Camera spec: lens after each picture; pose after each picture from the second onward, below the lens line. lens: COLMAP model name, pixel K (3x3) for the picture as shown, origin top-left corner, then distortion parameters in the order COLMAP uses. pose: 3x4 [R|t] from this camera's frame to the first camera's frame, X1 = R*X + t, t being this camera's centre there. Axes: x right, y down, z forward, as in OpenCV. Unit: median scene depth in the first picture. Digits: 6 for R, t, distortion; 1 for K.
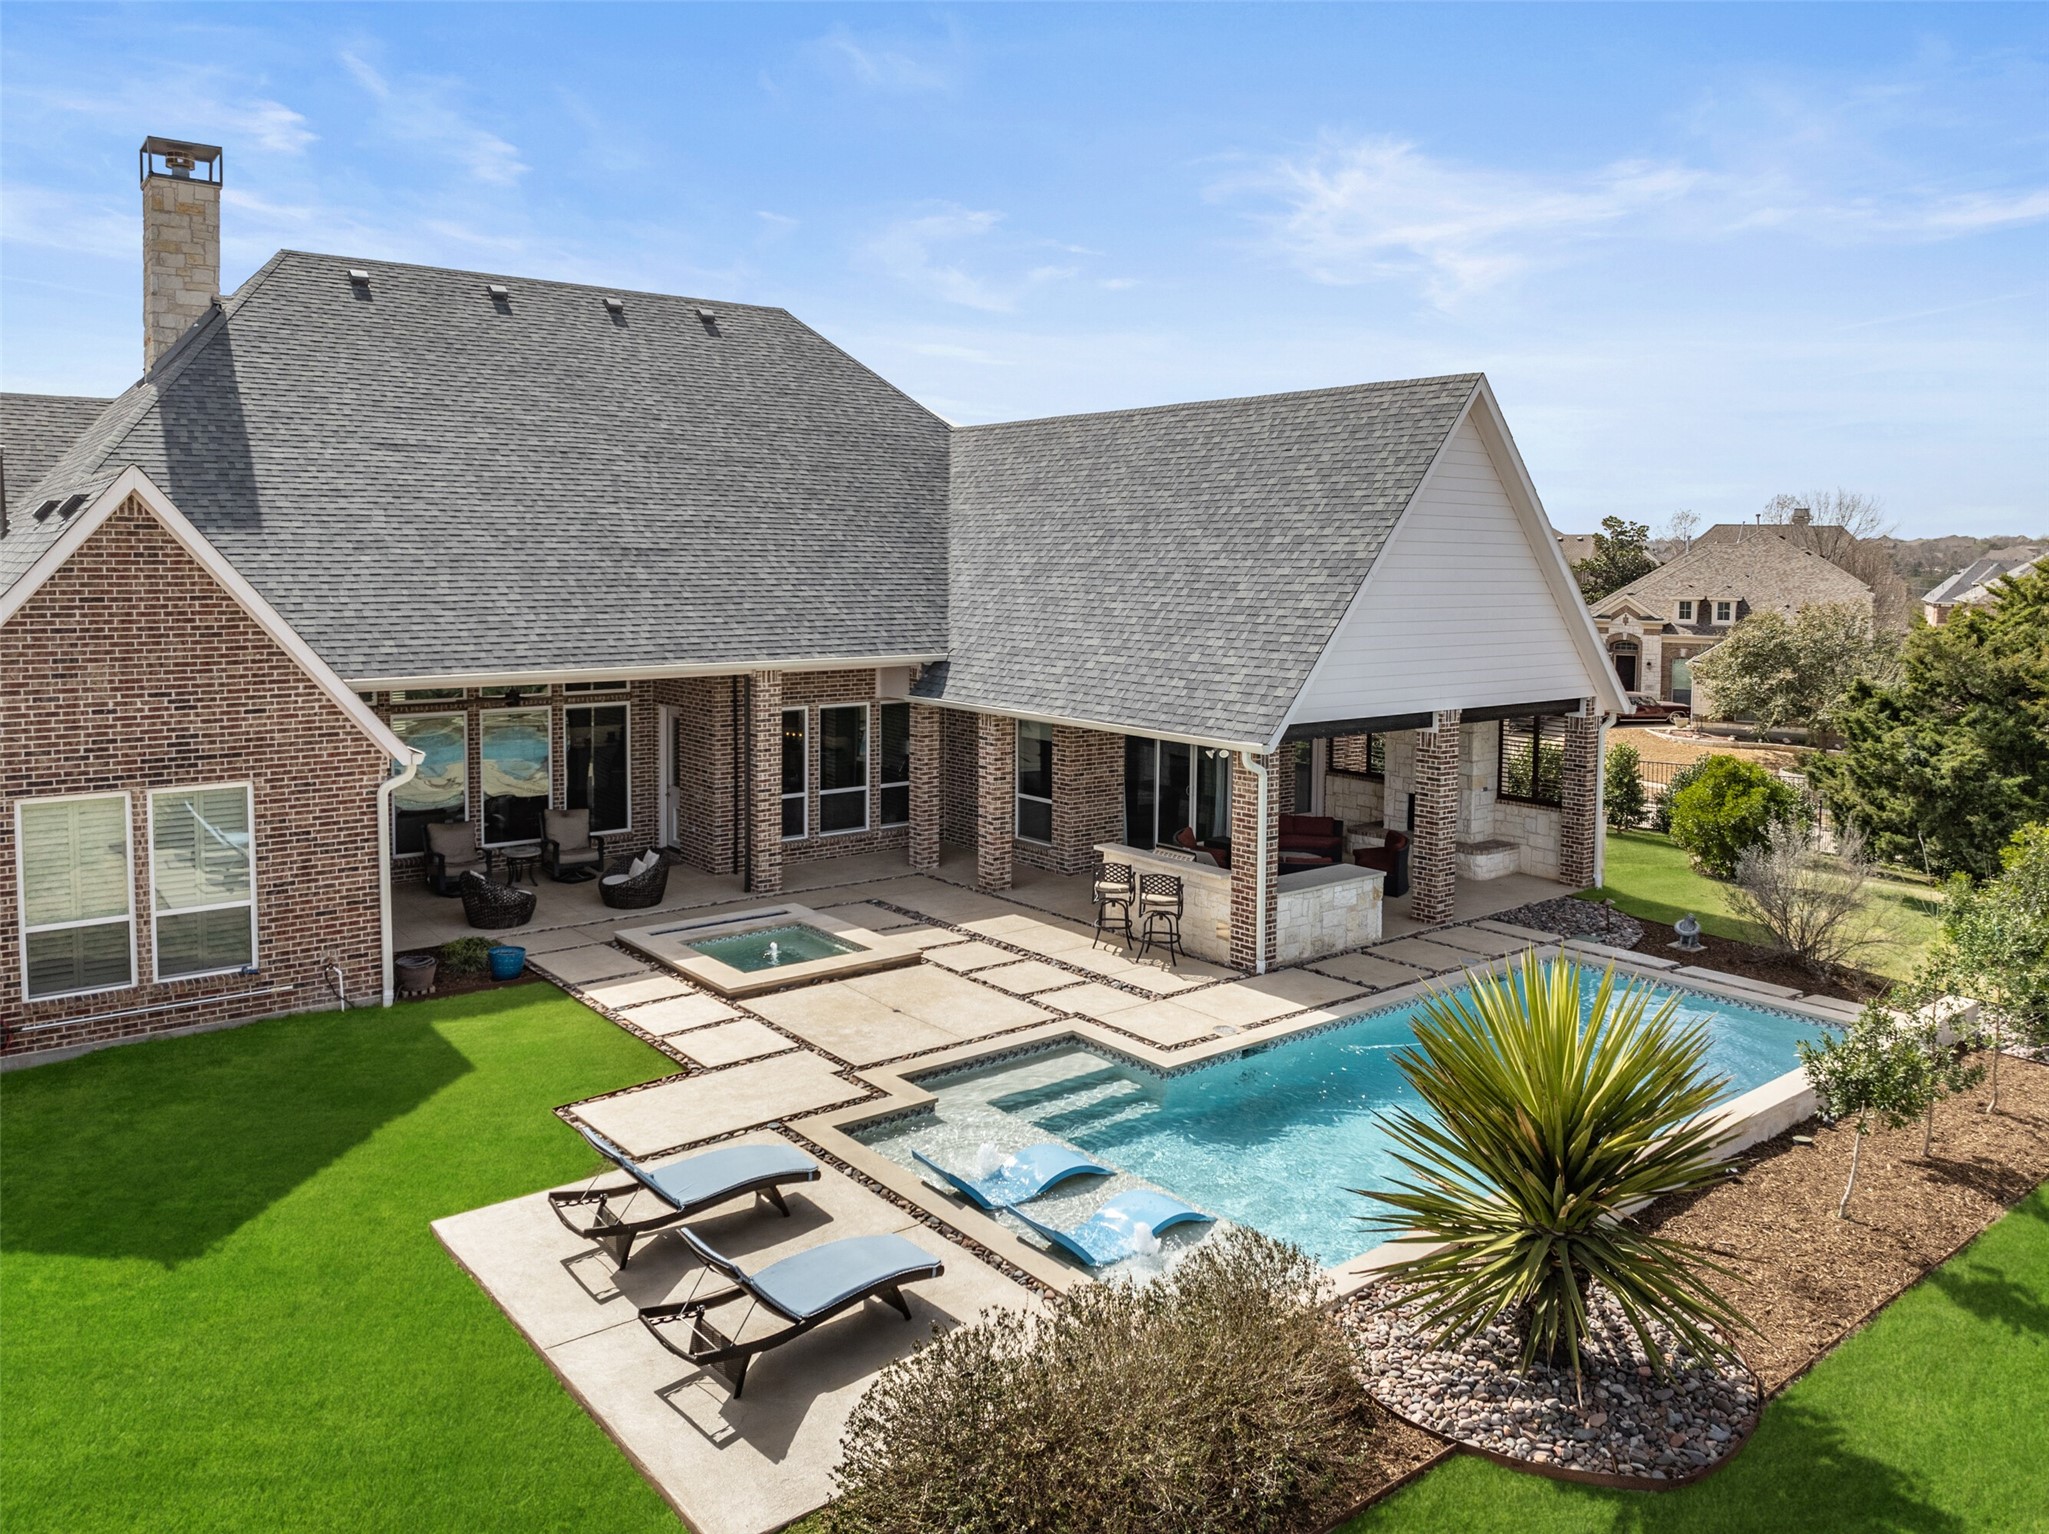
lens RADIAL K [[1482.3, 0, 1032.8], [0, 1482.3, 638.0], [0, 0, 1]] dist [-0.020094, 0.000876]
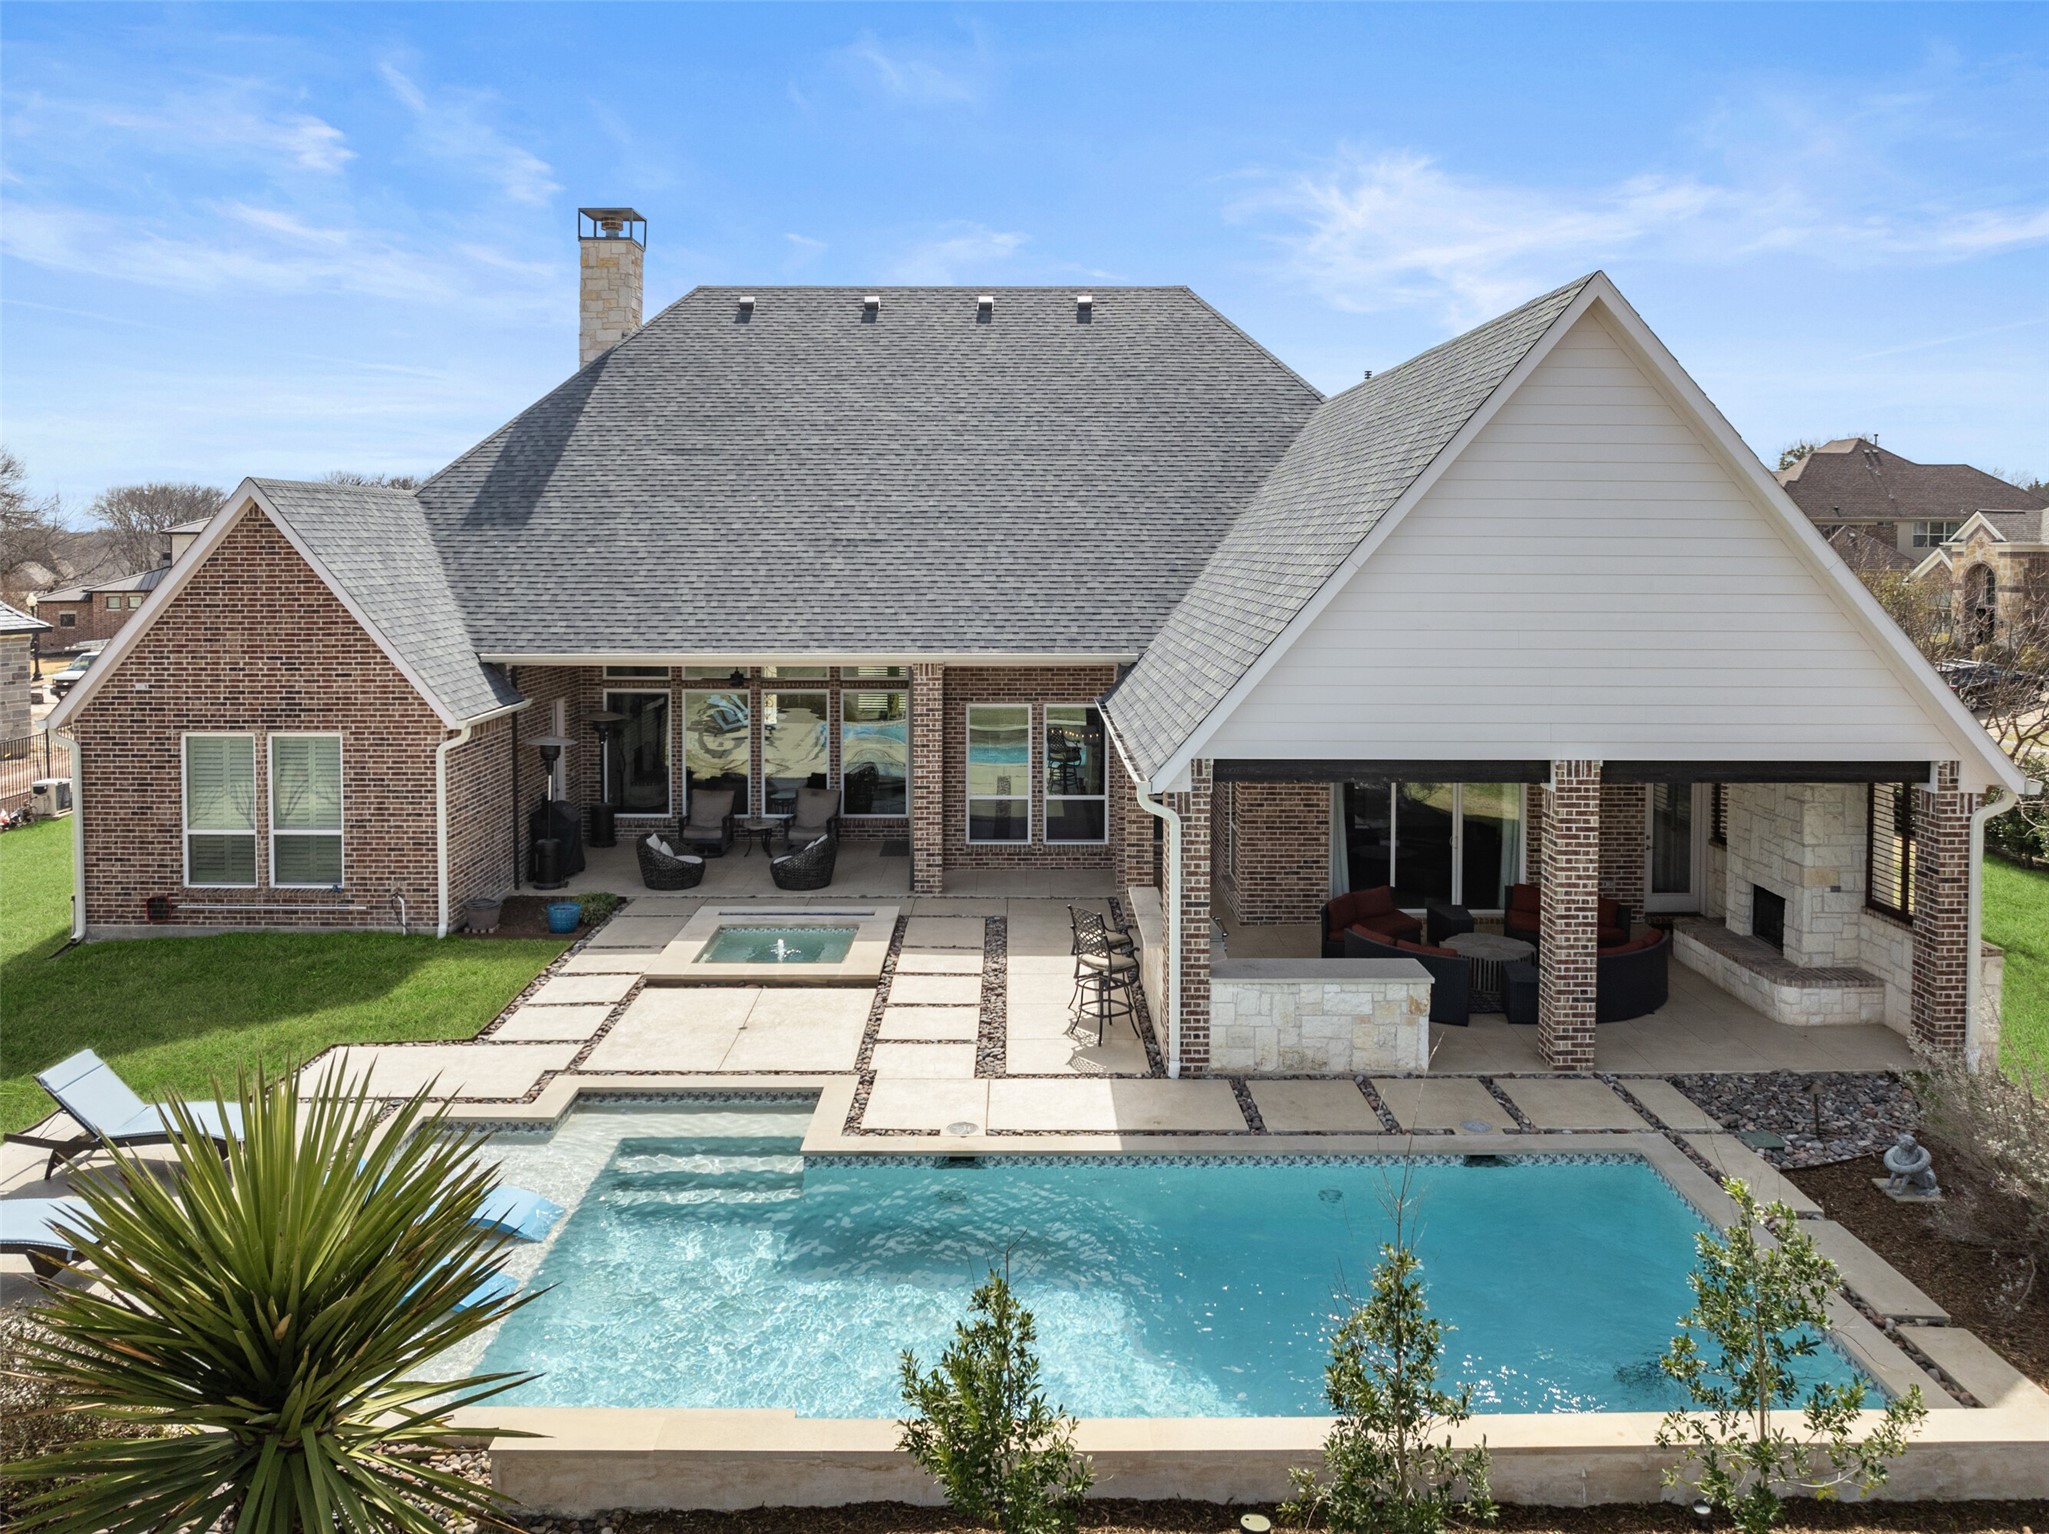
lens RADIAL K [[1488.4, 0, 1026.0], [0, 1488.4, 588.3], [0, 0, 1]] dist [-0.016209, -0.007001]
pose [[0.782174, 0.010207, -0.622976, 0.532916], [-0.028651, 0.999397, -0.019598, -0.011216], [0.622401, 0.033178, 0.781995, 0.309051]]
